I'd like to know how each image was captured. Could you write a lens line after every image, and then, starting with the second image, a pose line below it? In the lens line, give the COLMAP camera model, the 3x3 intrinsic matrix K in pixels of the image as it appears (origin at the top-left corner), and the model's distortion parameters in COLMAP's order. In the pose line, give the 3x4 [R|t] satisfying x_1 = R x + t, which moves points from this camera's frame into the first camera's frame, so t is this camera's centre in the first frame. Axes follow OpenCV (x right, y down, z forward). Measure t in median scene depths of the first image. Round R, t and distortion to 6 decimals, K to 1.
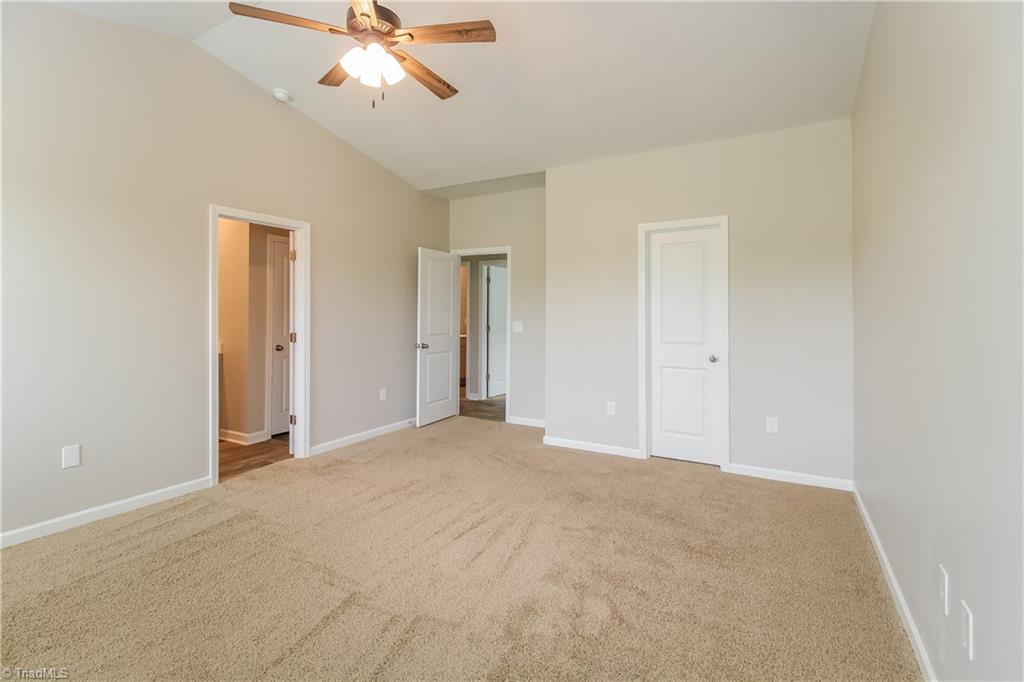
lens RADIAL K [[477.3, 0, 512.4], [0, 477.3, 309.9], [0, 0, 1]] dist [0.002210, 0.000131]
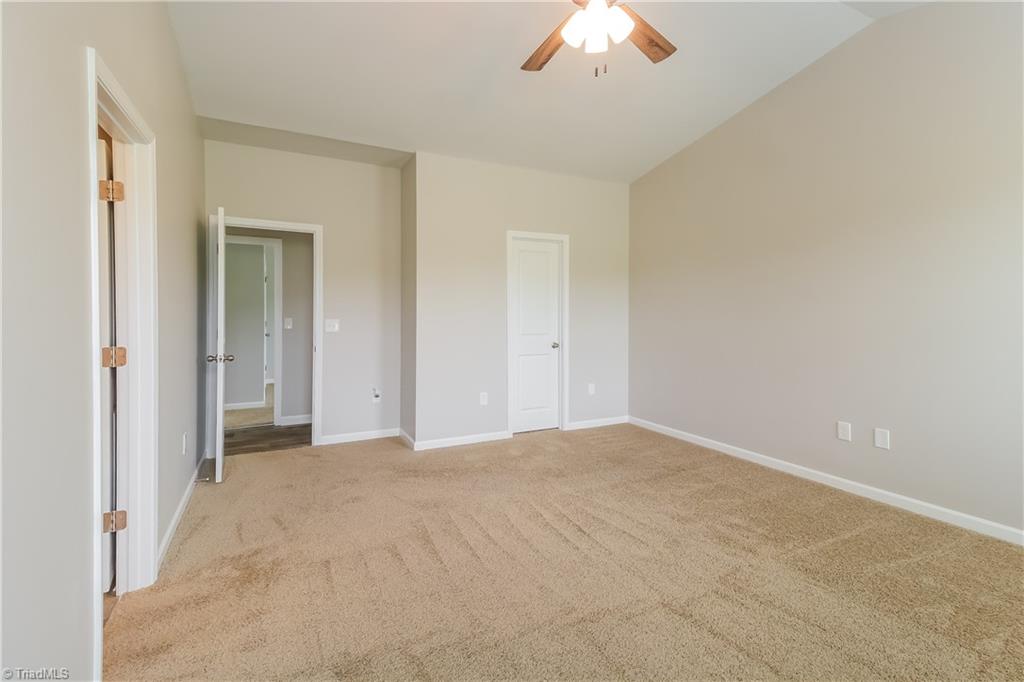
lens RADIAL K [[472.5, 0, 512.8], [0, 472.5, 317.0], [0, 0, 1]] dist [0.044771, 0.000182]
pose [[0.550816, -0.011872, 0.834542, -0.664048], [-0.008447, 0.999768, 0.019798, 0.002029], [-0.834584, -0.017955, 0.550588, 0.377770]]
